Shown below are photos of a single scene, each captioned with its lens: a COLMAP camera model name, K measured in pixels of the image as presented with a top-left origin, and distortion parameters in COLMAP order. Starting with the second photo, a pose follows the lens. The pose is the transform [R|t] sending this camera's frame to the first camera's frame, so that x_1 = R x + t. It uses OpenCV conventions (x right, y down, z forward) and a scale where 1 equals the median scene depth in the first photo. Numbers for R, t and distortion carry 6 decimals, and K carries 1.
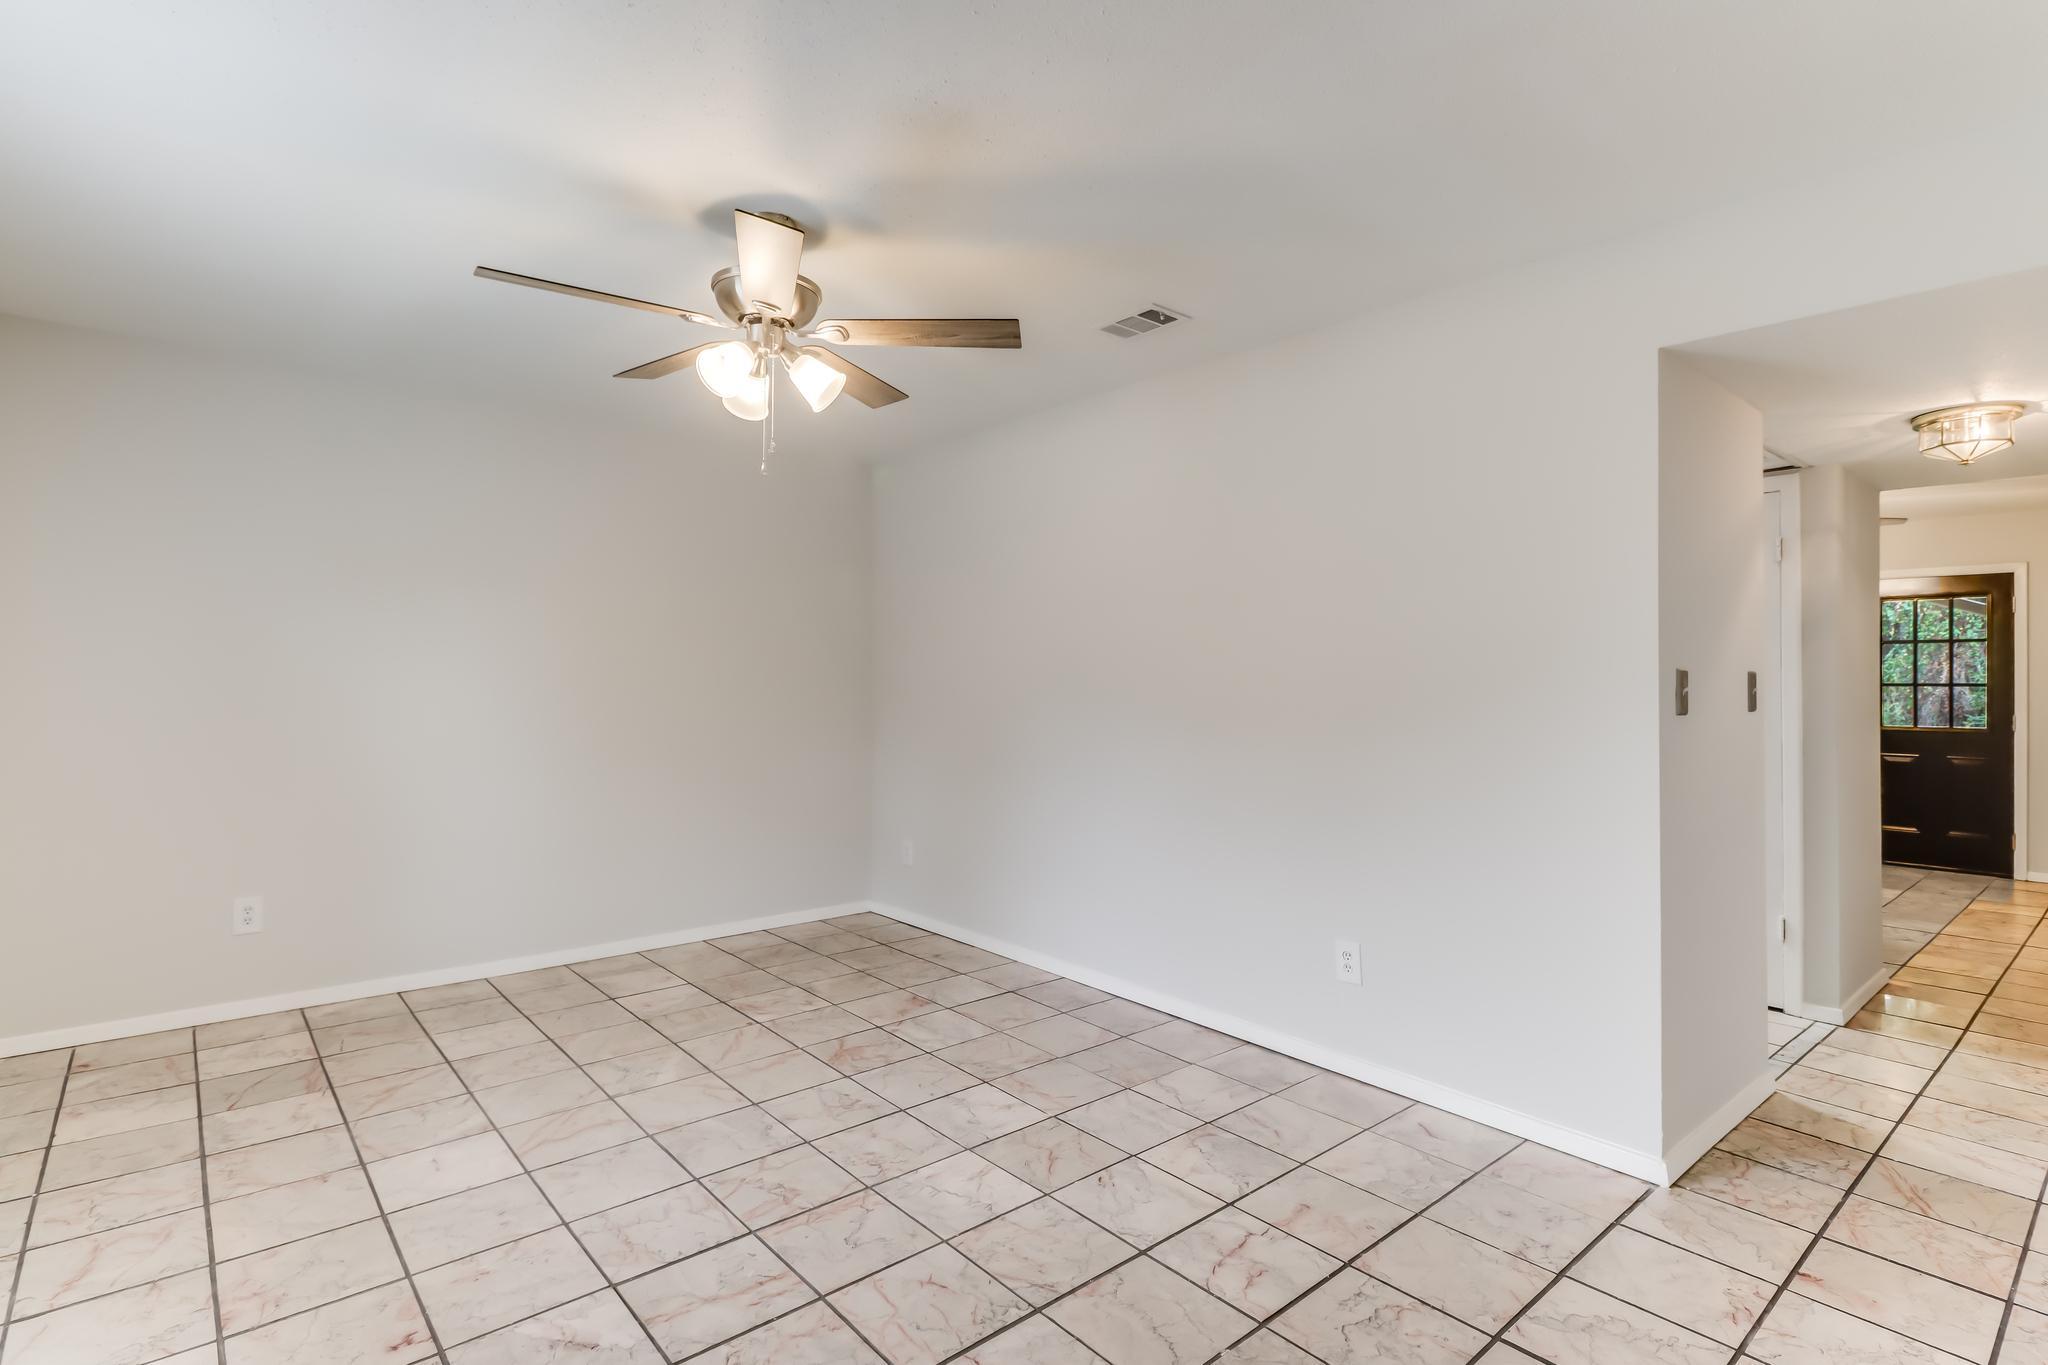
lens RADIAL K [[1005.6, 0, 997.8], [0, 1005.6, 671.8], [0, 0, 1]] dist [0.001202, -0.008196]
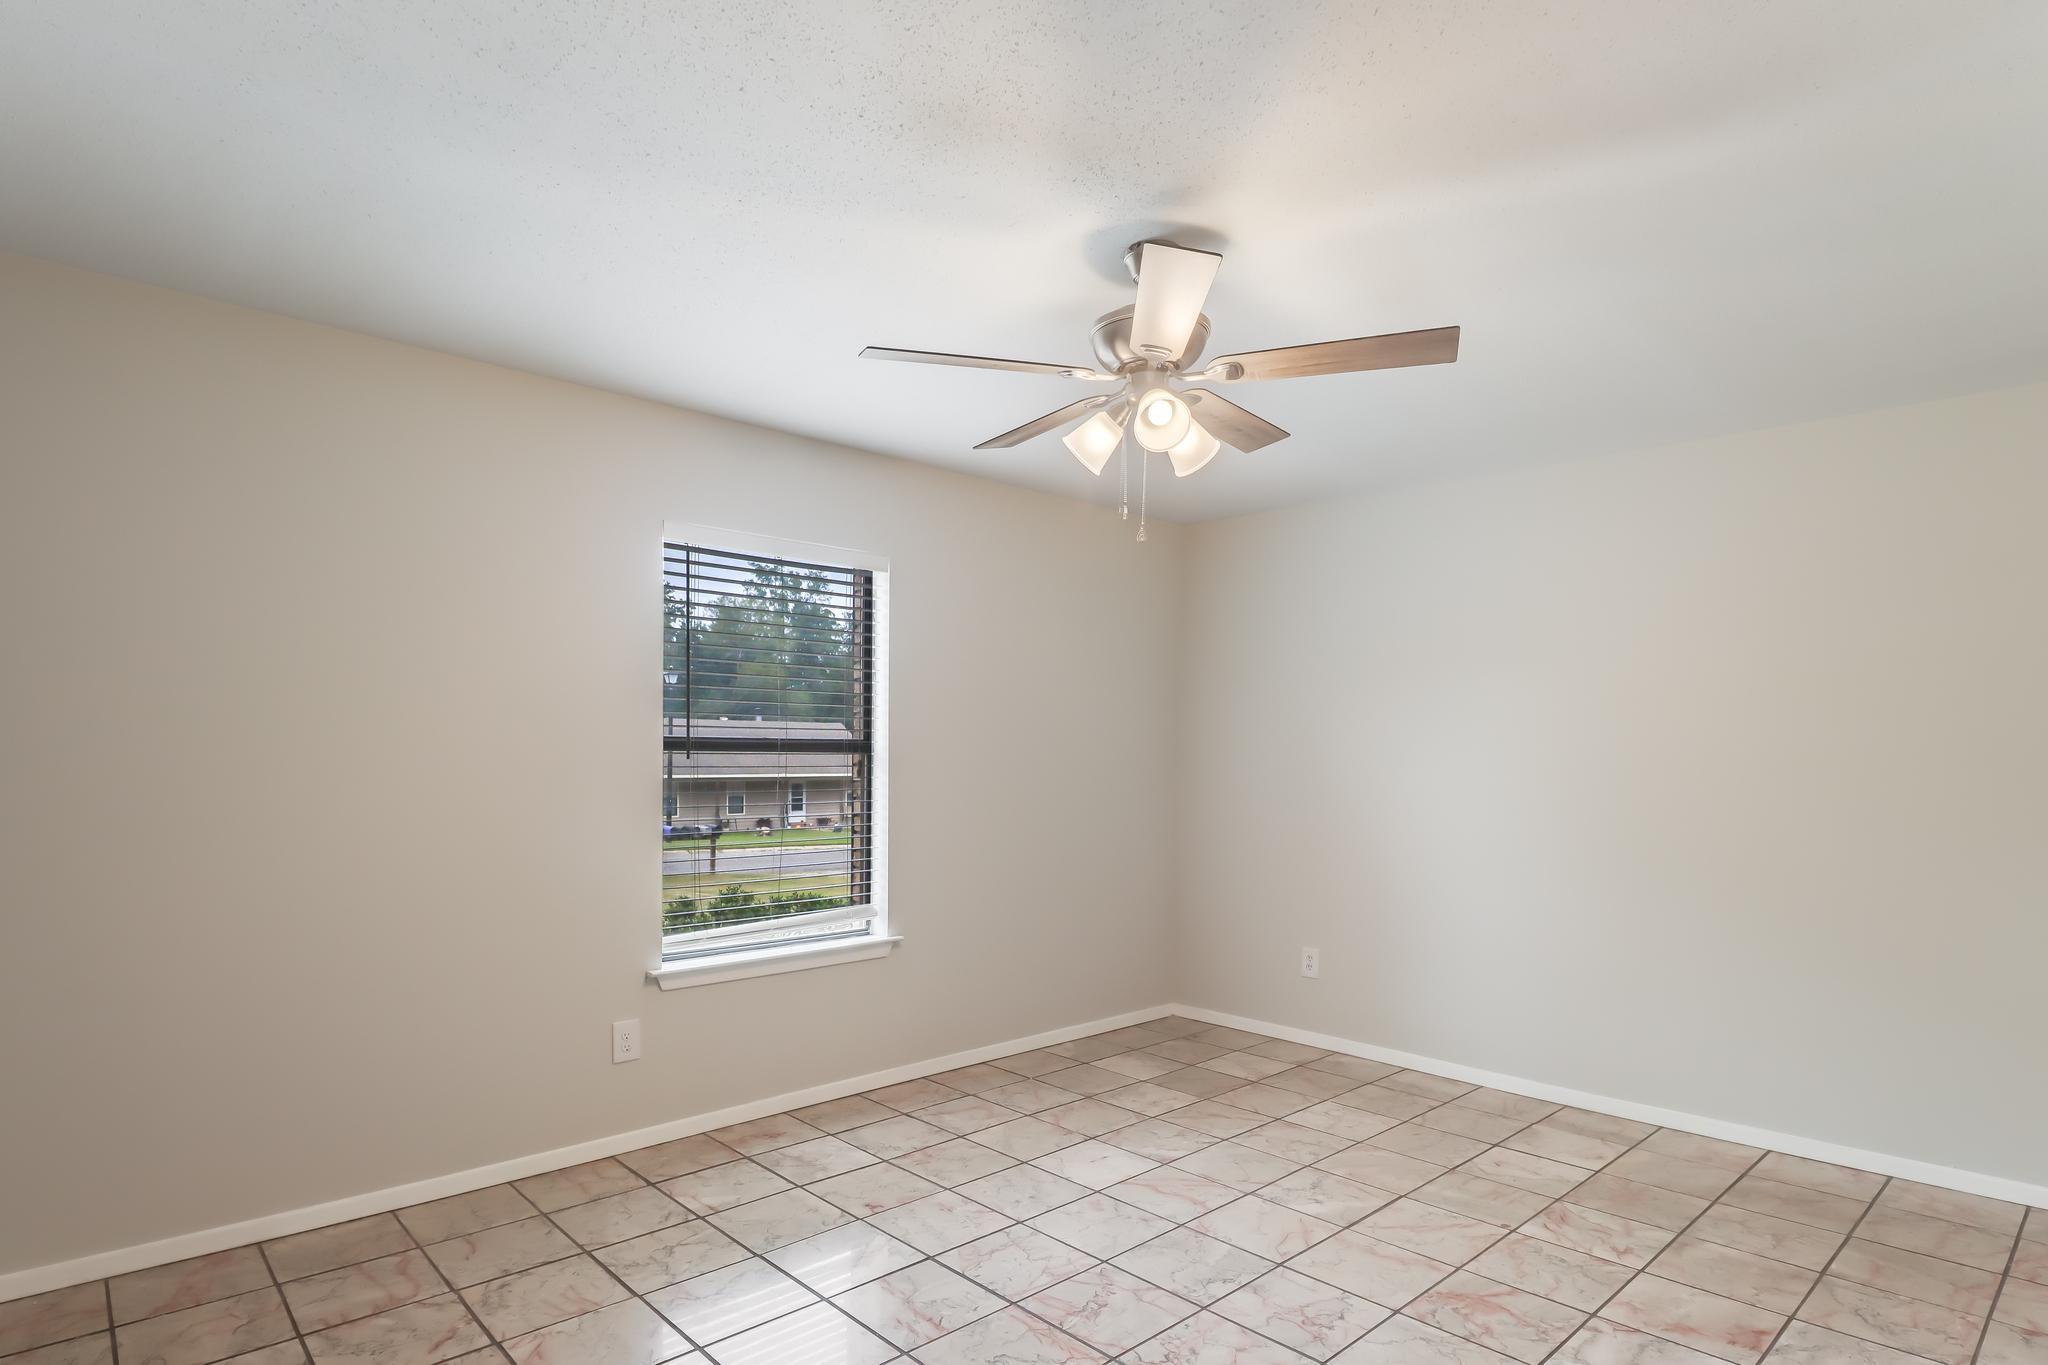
lens RADIAL K [[1005.6, 0, 997.8], [0, 1005.6, 671.8], [0, 0, 1]] dist [0.001202, -0.008196]
pose [[0.045949, -0.098226, -0.994103, 0.510109], [0.007139, 0.995161, -0.098000, 0.004152], [0.998918, -0.002594, 0.046428, 0.558132]]
